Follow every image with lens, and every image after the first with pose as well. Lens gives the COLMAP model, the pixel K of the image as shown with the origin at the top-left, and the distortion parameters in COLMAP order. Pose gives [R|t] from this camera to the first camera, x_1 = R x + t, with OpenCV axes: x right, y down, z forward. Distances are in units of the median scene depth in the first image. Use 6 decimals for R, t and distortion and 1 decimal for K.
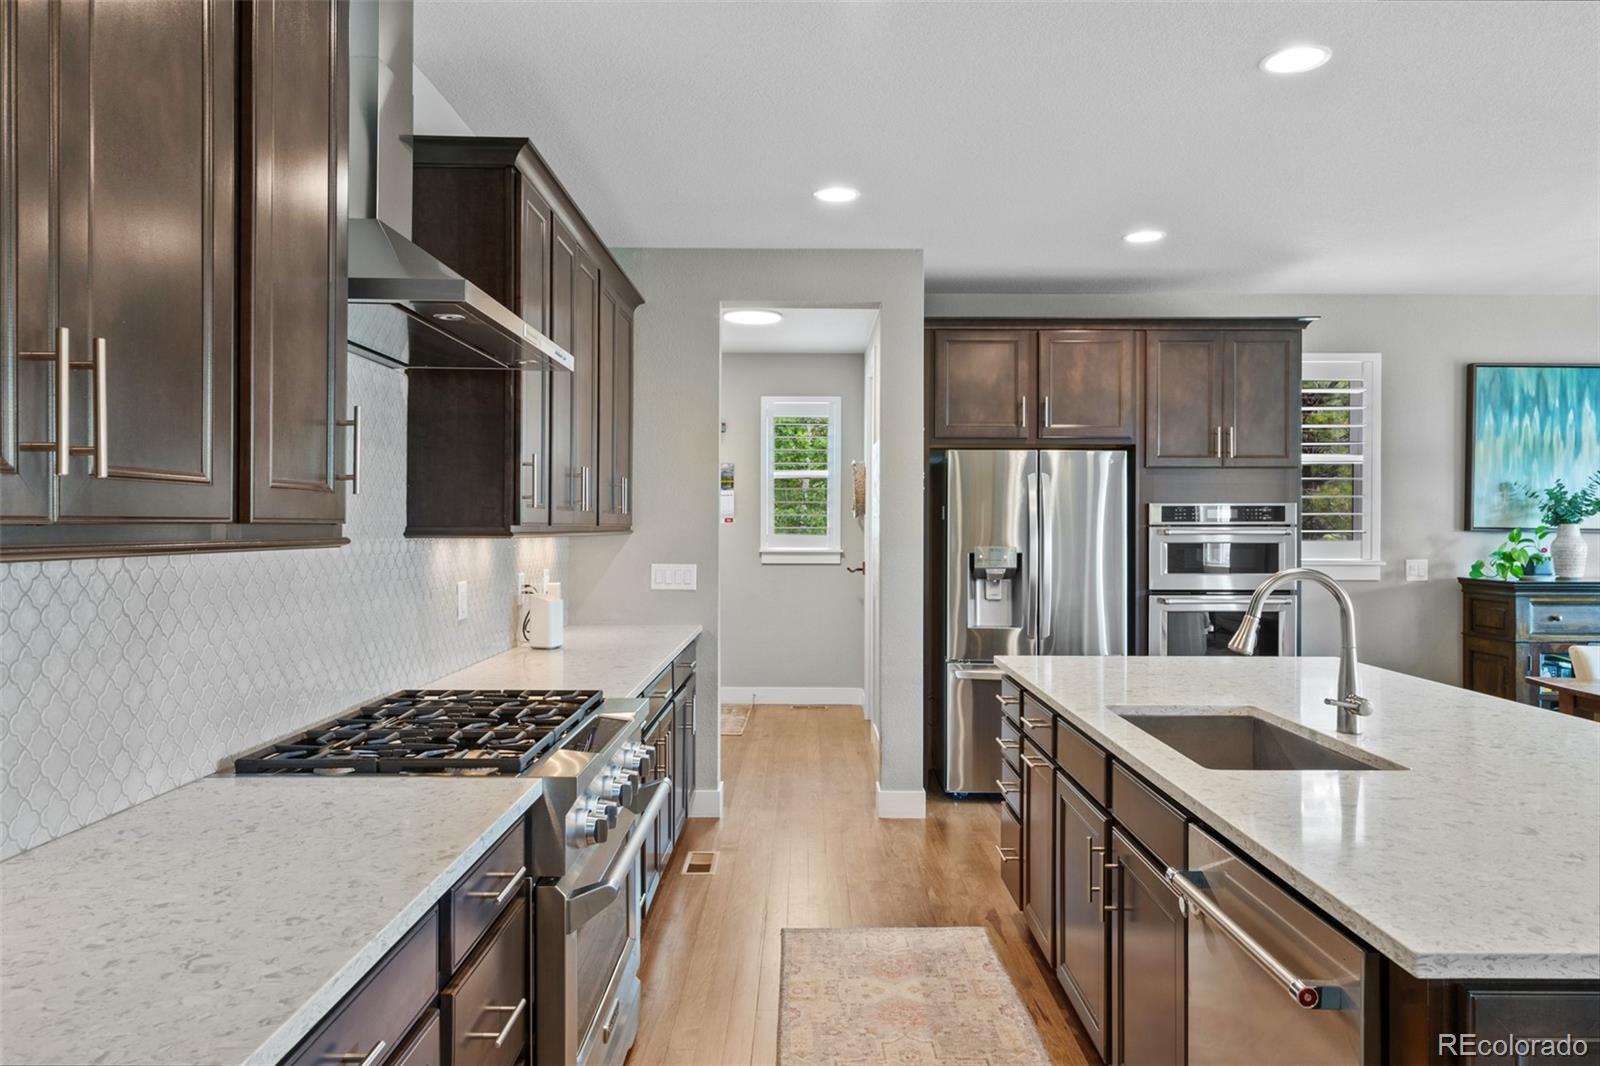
lens RADIAL K [[1043.5, 0, 798.6], [0, 1043.5, 524.2], [0, 0, 1]] dist [0.004308, -0.000582]
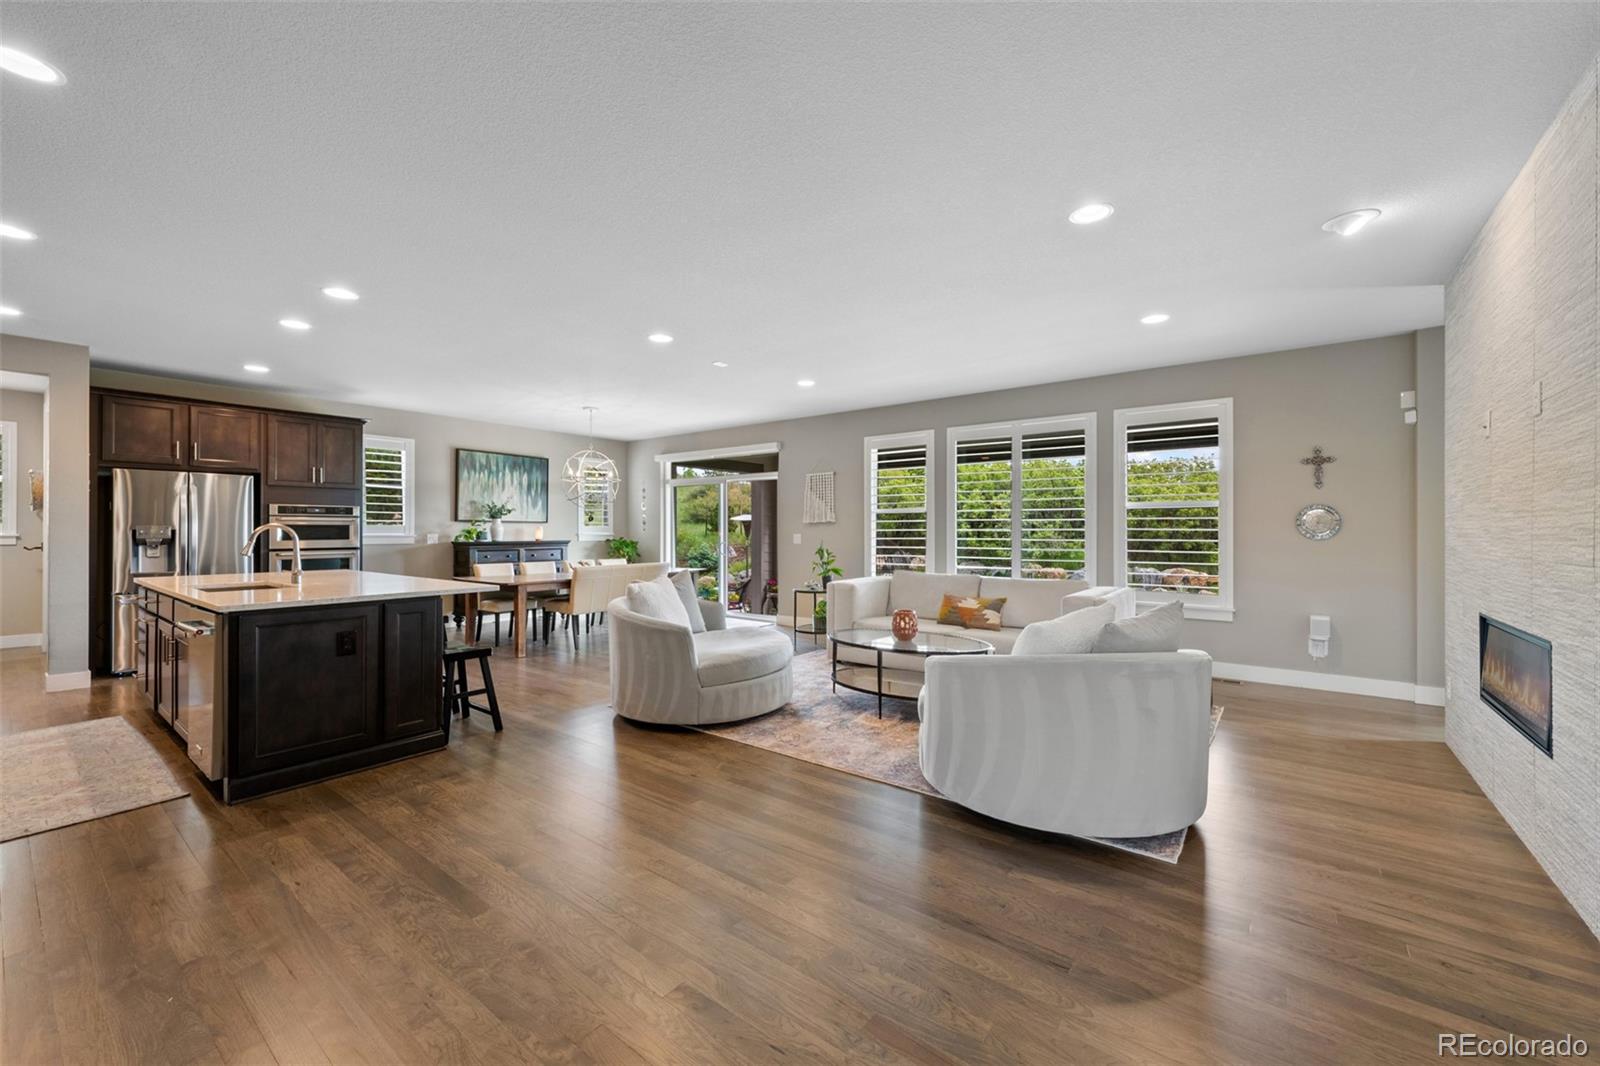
lens RADIAL K [[623.9, 0, 806.2], [0, 623.9, 531.1], [0, 0, 1]] dist [0.001657, 0.000265]
pose [[0.600757, -0.002379, 0.799428, 0.008801], [-0.000216, 0.999995, 0.003138, 0.026112], [-0.799432, -0.002058, 0.600753, -0.484330]]
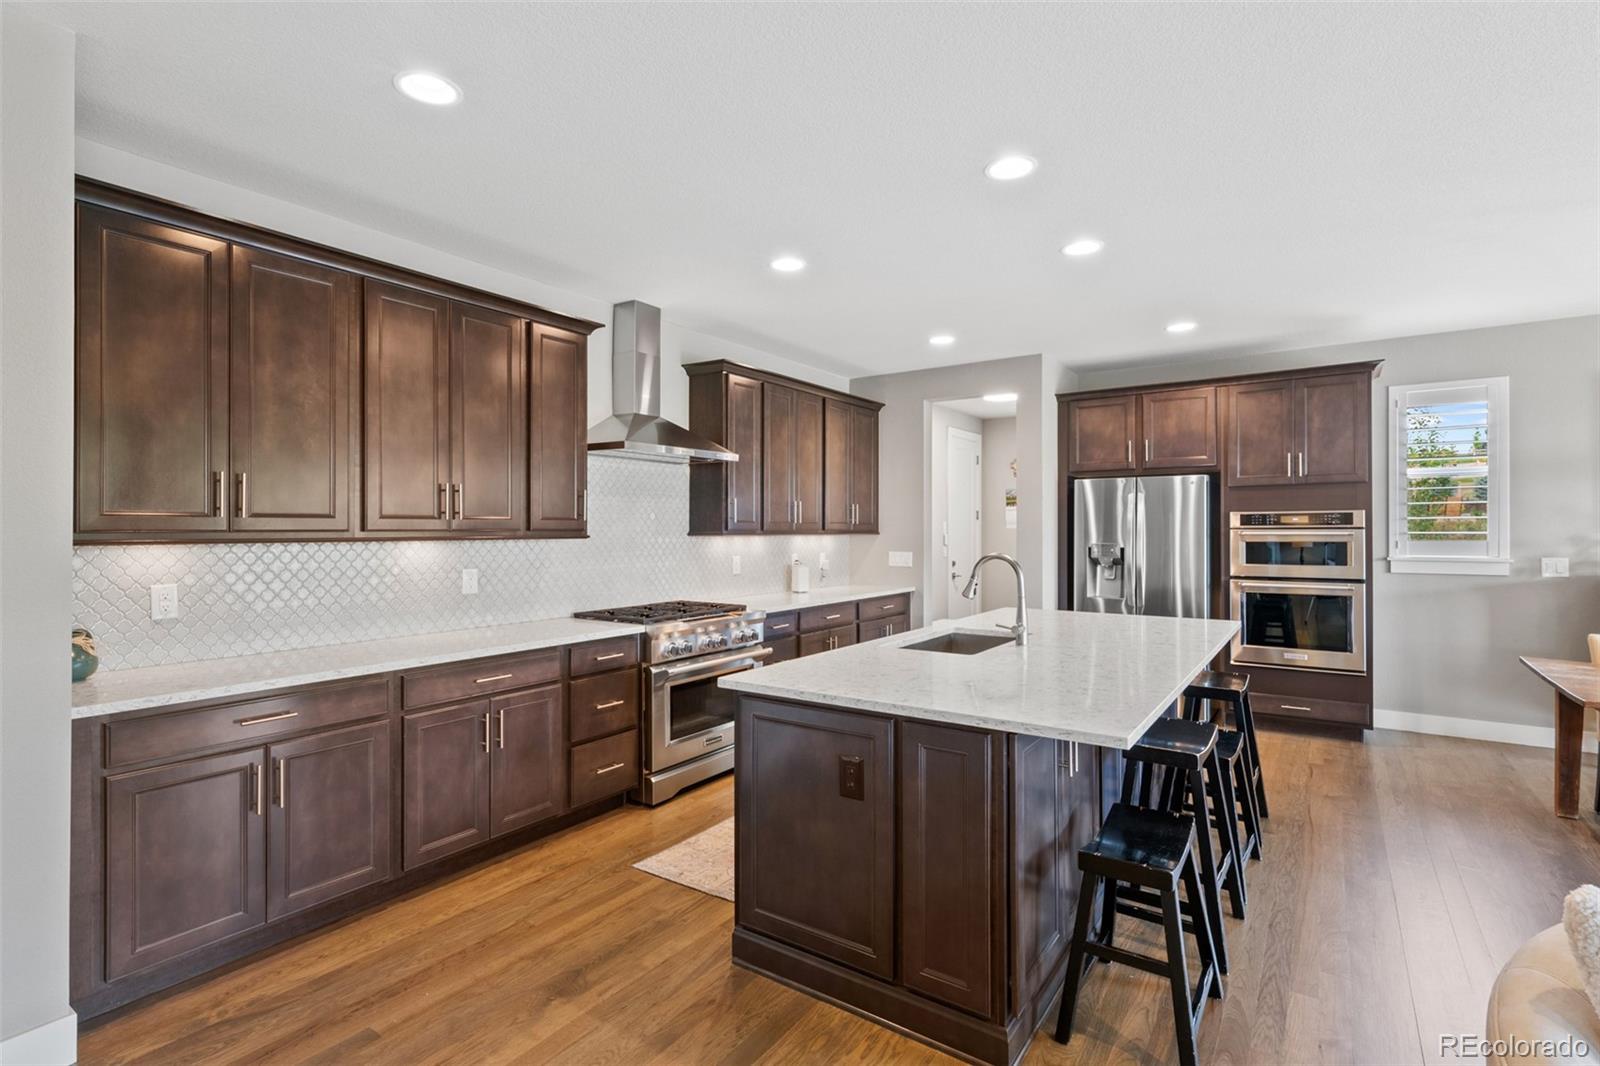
lens RADIAL K [[757.1, 0, 795.7], [0, 757.1, 527.5], [0, 0, 1]] dist [0.001481, 0.000361]
pose [[0.826068, -0.005595, -0.563543, 0.423901], [0.004571, 0.999984, -0.003228, 0.000549], [0.563553, 0.000091, 0.826080, -0.138398]]
